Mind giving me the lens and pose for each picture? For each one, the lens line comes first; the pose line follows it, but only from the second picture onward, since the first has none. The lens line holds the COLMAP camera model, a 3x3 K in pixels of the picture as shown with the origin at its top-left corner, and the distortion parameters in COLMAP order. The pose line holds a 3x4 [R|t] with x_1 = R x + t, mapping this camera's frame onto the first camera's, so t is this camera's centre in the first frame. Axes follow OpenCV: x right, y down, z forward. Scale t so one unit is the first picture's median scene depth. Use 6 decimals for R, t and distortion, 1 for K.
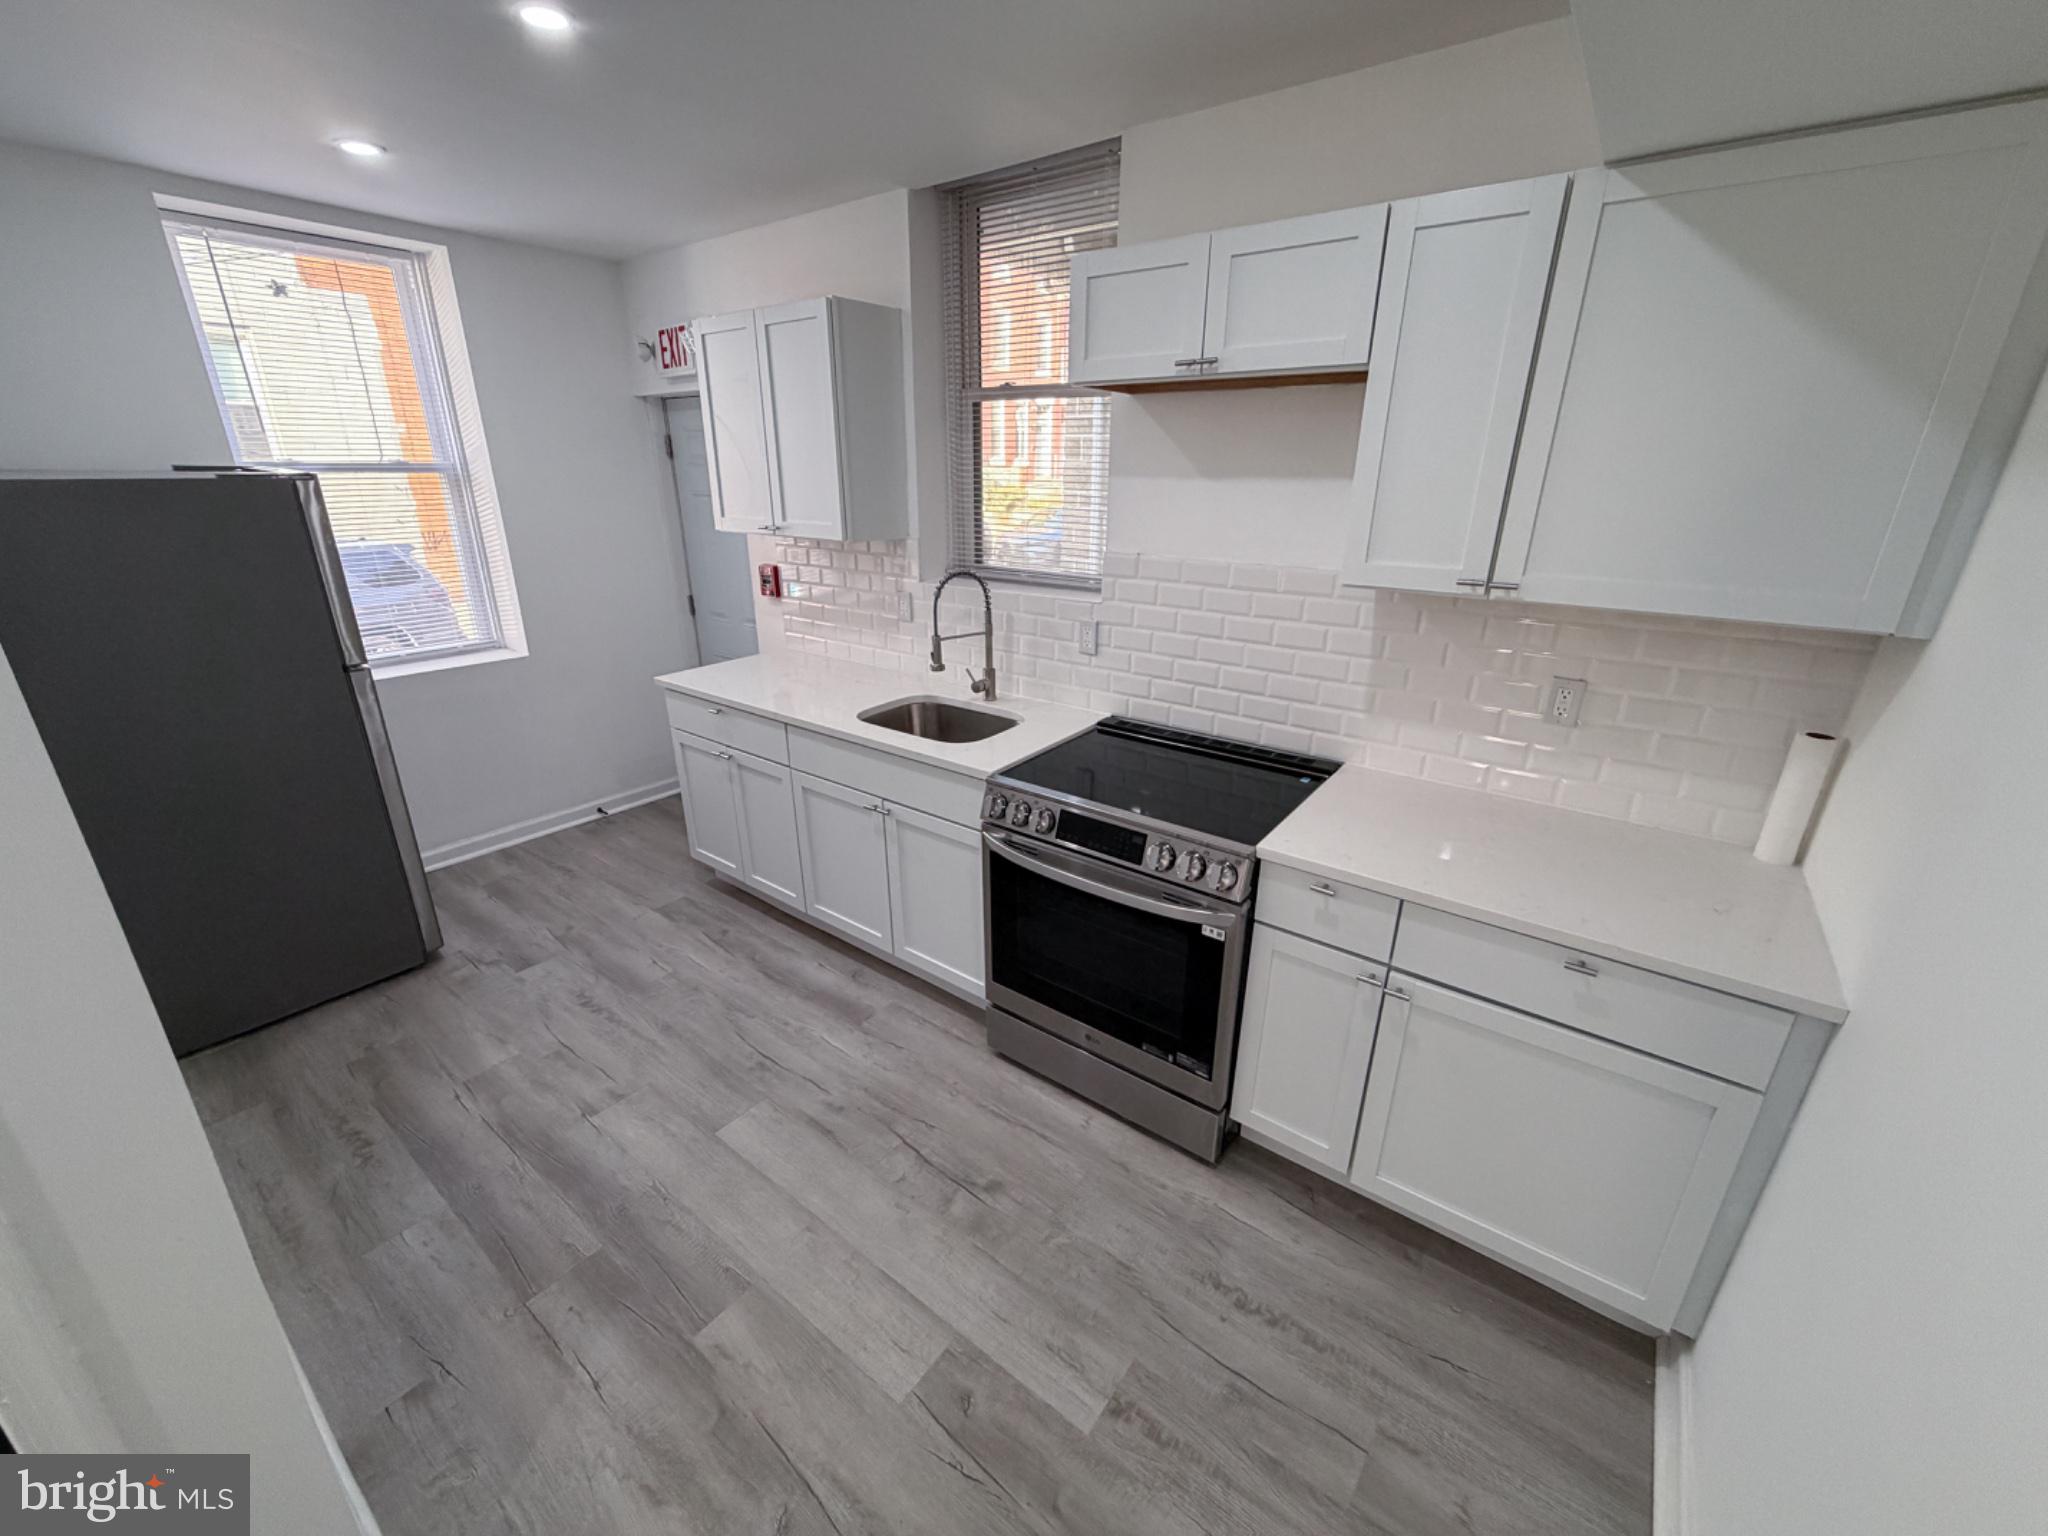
lens RADIAL K [[812.4, 0, 1018.6], [0, 812.4, 767.9], [0, 0, 1]] dist [-0.000573, -0.000314]
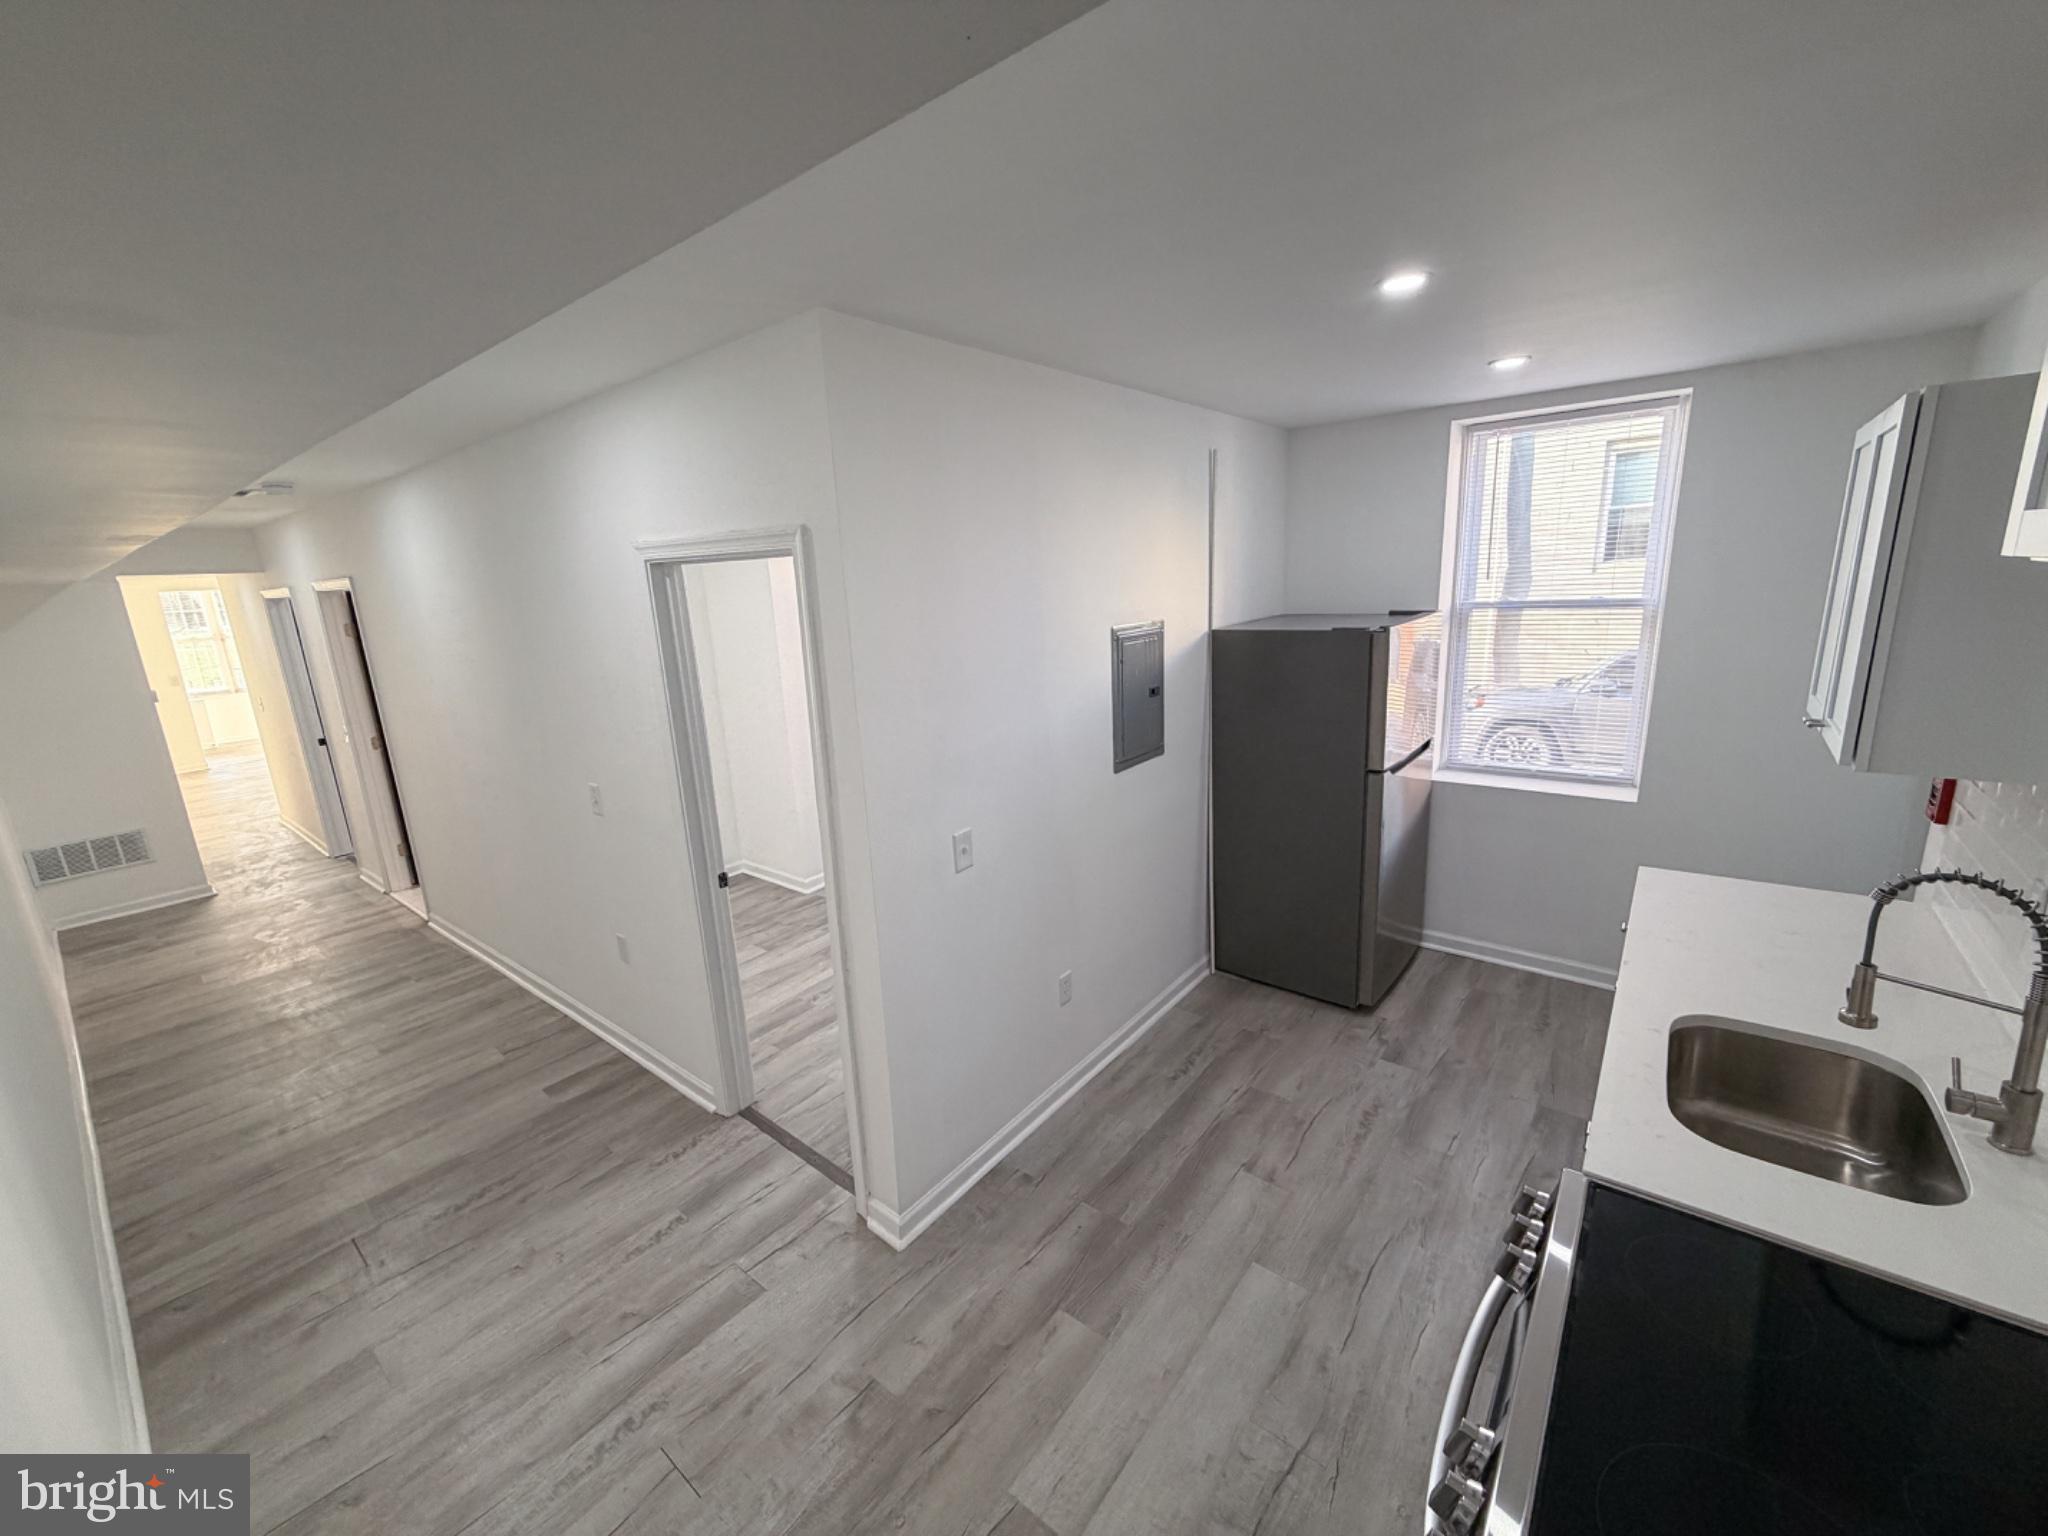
lens RADIAL K [[812.4, 0, 1018.6], [0, 812.4, 767.9], [0, 0, 1]] dist [-0.000573, -0.000314]
pose [[-0.036576, 0.226970, -0.973215, 0.512646], [-0.299148, 0.926722, 0.227370, -0.289046], [0.953505, 0.299451, 0.034002, 0.479705]]
